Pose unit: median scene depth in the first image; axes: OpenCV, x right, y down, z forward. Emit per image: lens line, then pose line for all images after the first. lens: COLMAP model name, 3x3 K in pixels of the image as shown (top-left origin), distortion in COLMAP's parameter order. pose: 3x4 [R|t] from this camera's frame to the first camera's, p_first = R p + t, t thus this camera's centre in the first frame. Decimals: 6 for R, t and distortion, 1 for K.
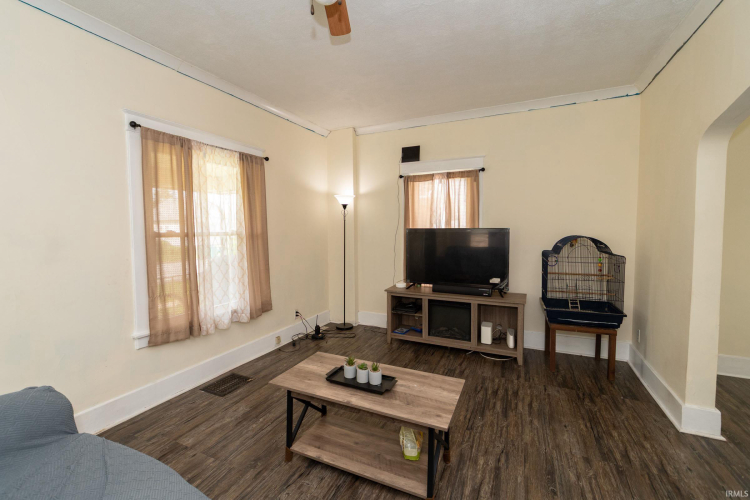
lens RADIAL K [[328.0, 0, 371.6], [0, 328.0, 245.4], [0, 0, 1]] dist [-0.001691, -0.000385]
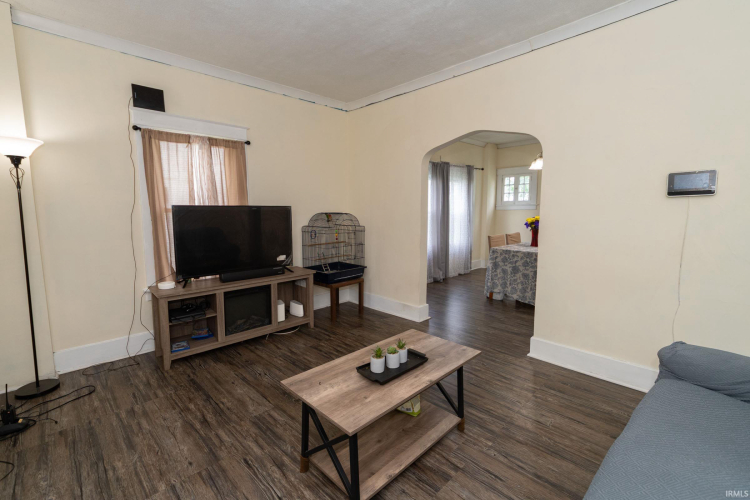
lens RADIAL K [[325.9, 0, 361.2], [0, 325.9, 246.6], [0, 0, 1]] dist [0.010637, -0.000135]
pose [[0.367311, -0.099450, 0.924766, -0.452260], [0.054470, 0.994861, 0.085352, -0.000604], [-0.928502, 0.019021, 0.370840, 0.383448]]
